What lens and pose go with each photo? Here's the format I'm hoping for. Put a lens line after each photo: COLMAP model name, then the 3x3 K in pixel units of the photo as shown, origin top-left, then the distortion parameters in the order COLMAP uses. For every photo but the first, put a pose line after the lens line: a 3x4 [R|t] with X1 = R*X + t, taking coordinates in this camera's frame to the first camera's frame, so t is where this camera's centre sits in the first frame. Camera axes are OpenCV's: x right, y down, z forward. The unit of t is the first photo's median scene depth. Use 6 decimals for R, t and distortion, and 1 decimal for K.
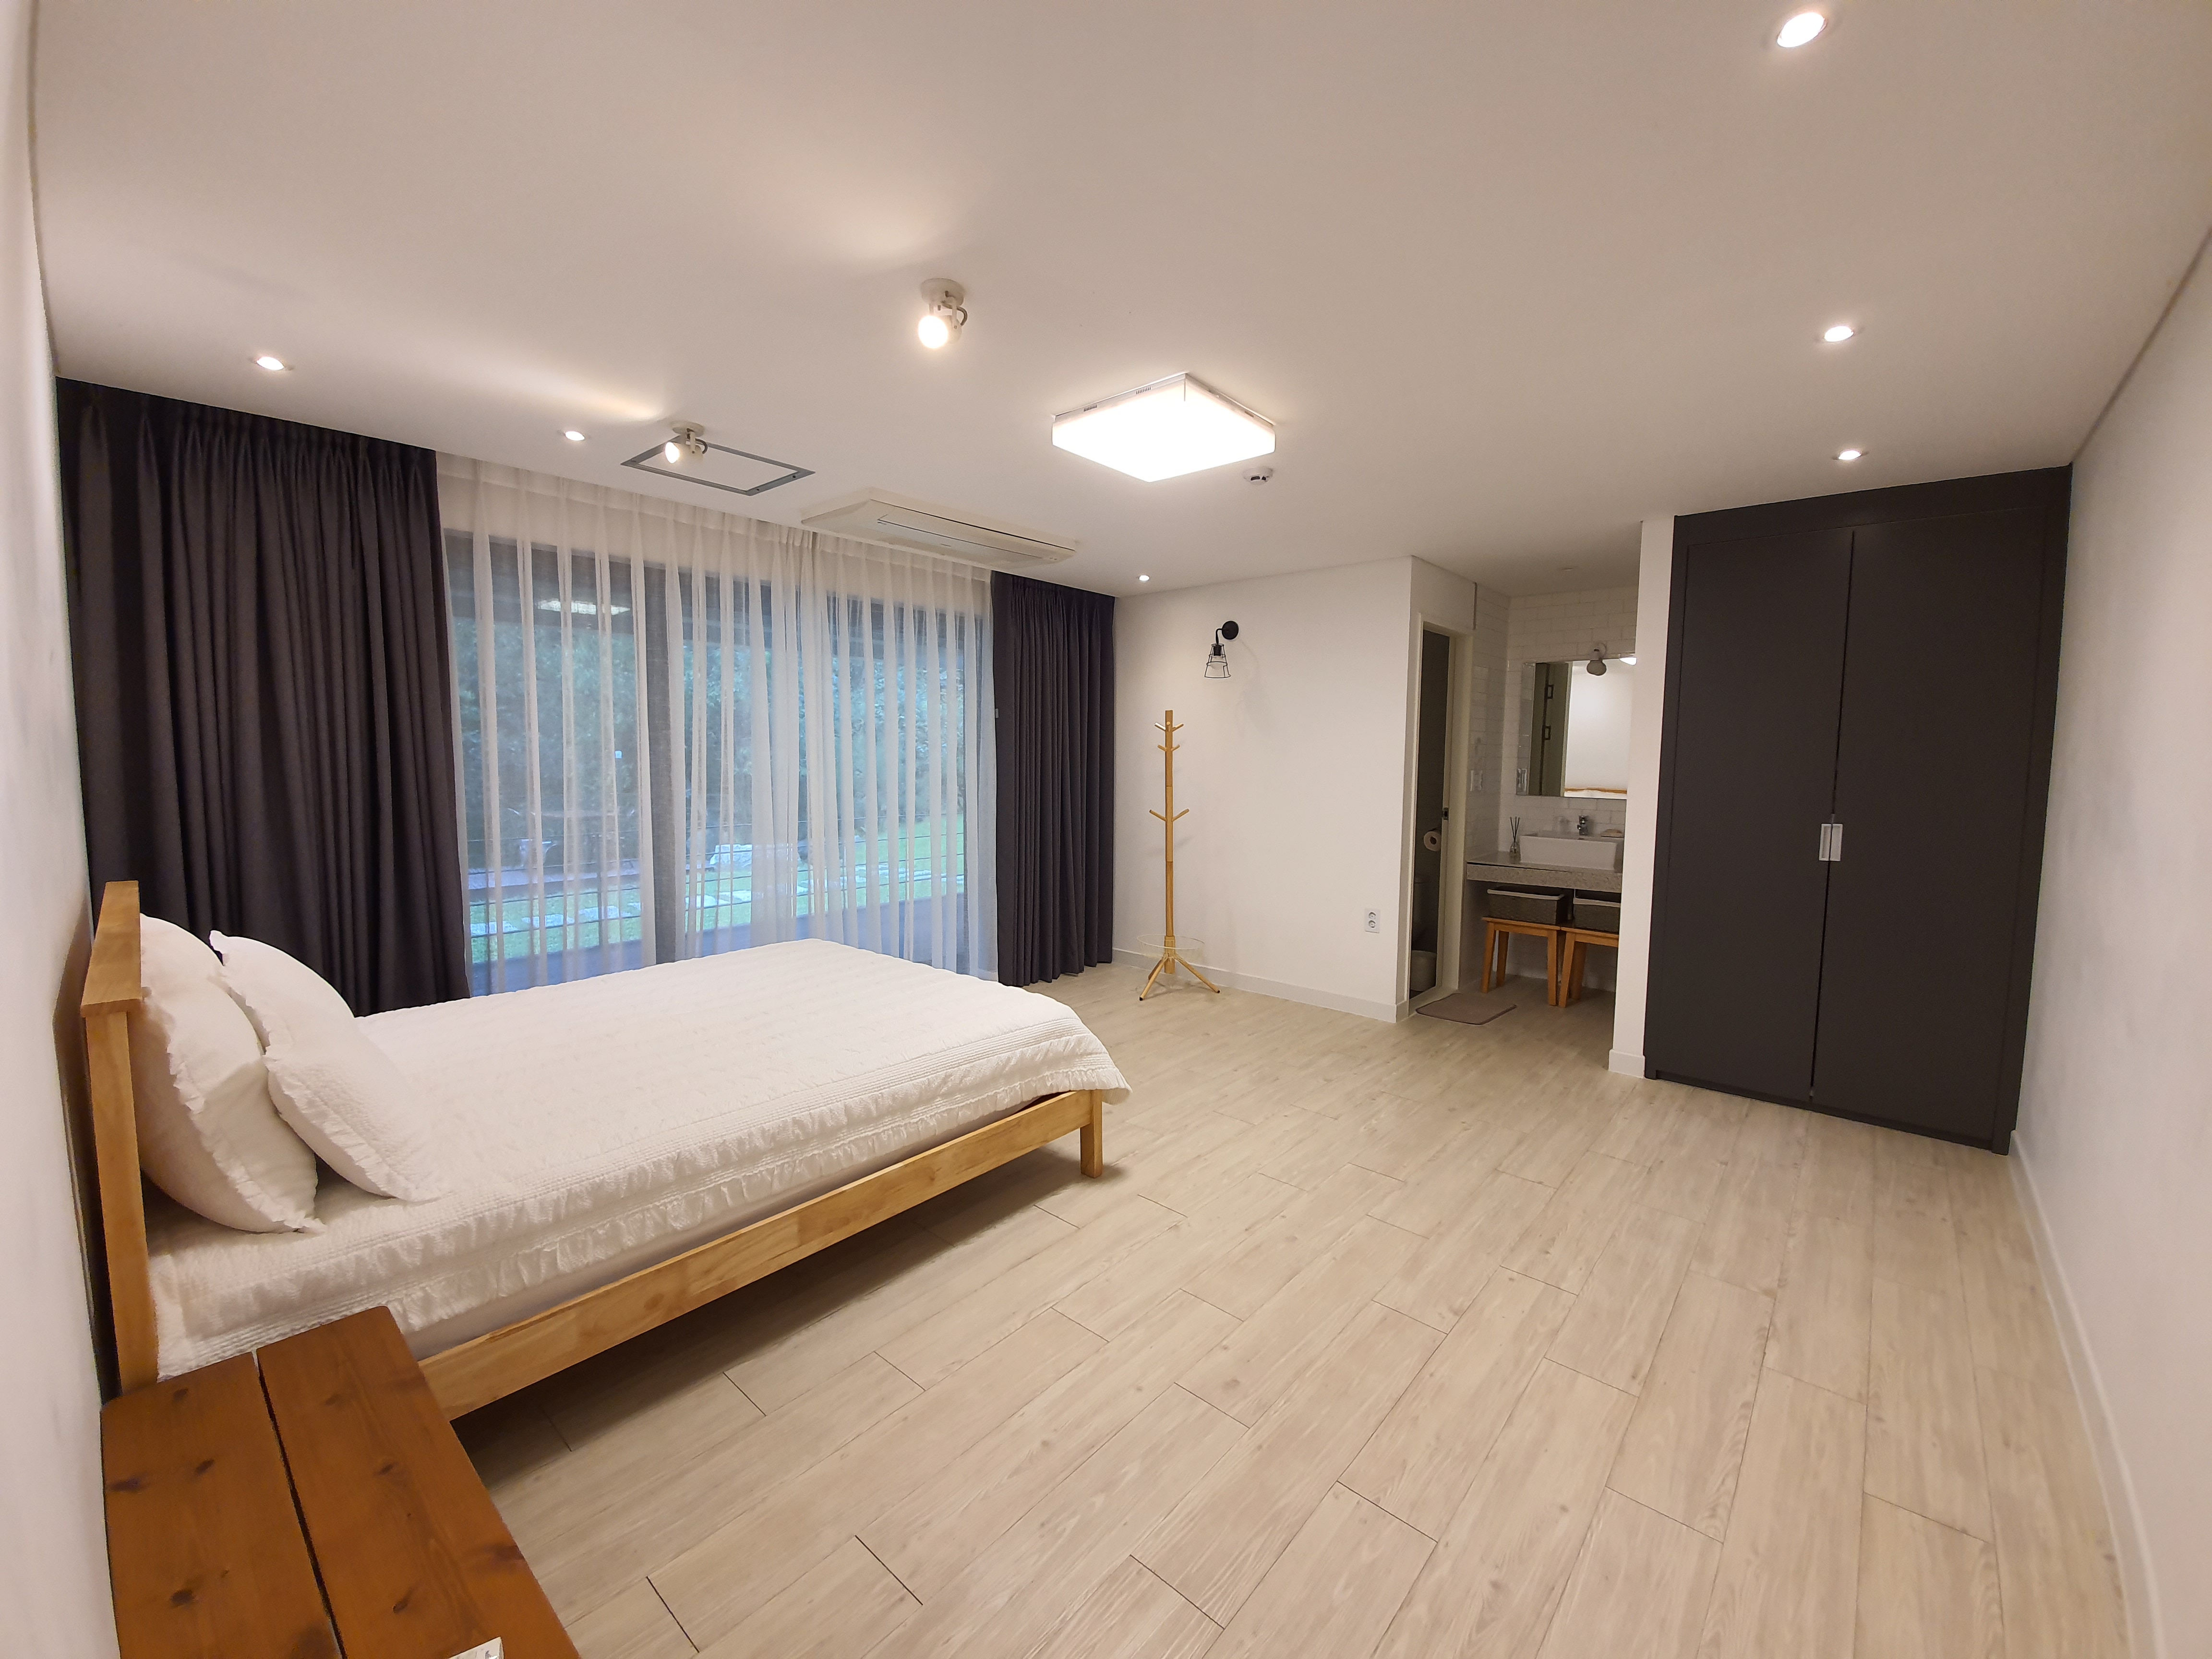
lens RADIAL K [[903.6, 0, 1106.0], [0, 903.6, 829.5], [0, 0, 1]] dist [-0.000444, -0.000143]
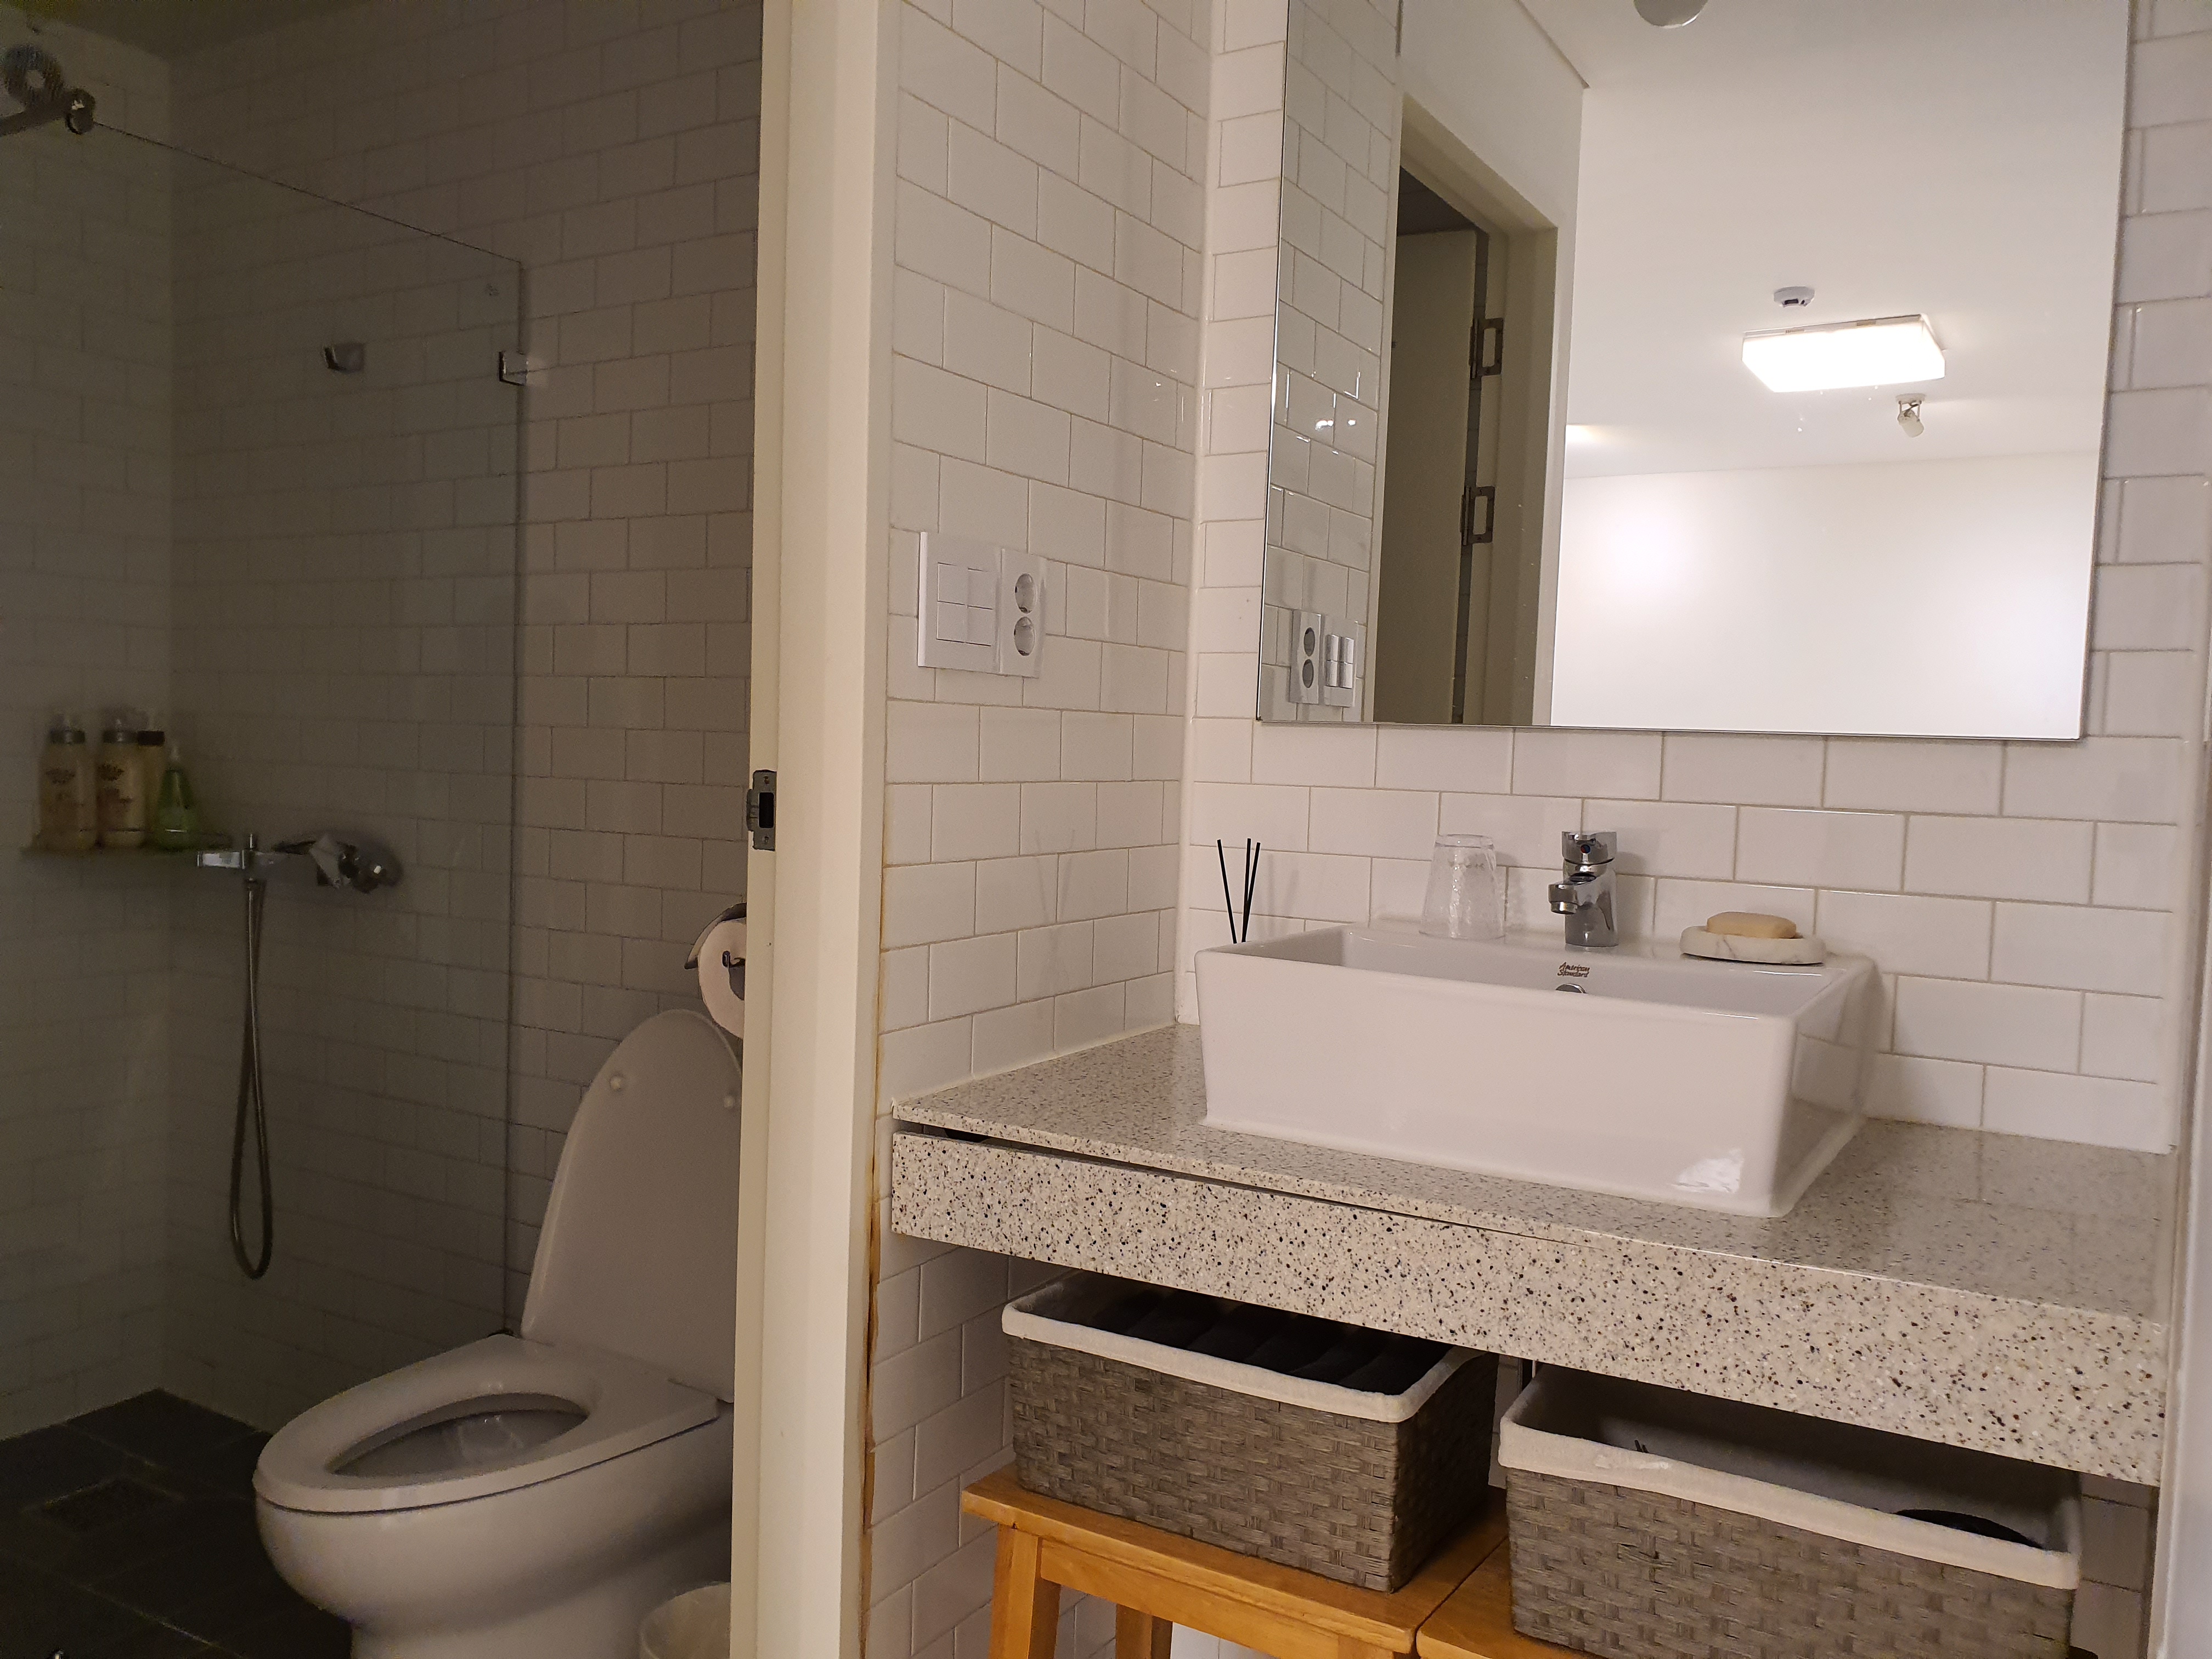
lens RADIAL K [[1698.1, 0, 1106.0], [0, 1698.1, 829.5], [0, 0, 1]] dist [-0.048584, 0.006625]
pose [[0.983611, 0.011893, 0.179911, 0.728233], [-0.007065, 0.999598, -0.027452, -0.011883], [-0.180165, 0.025731, 0.983300, 1.342586]]
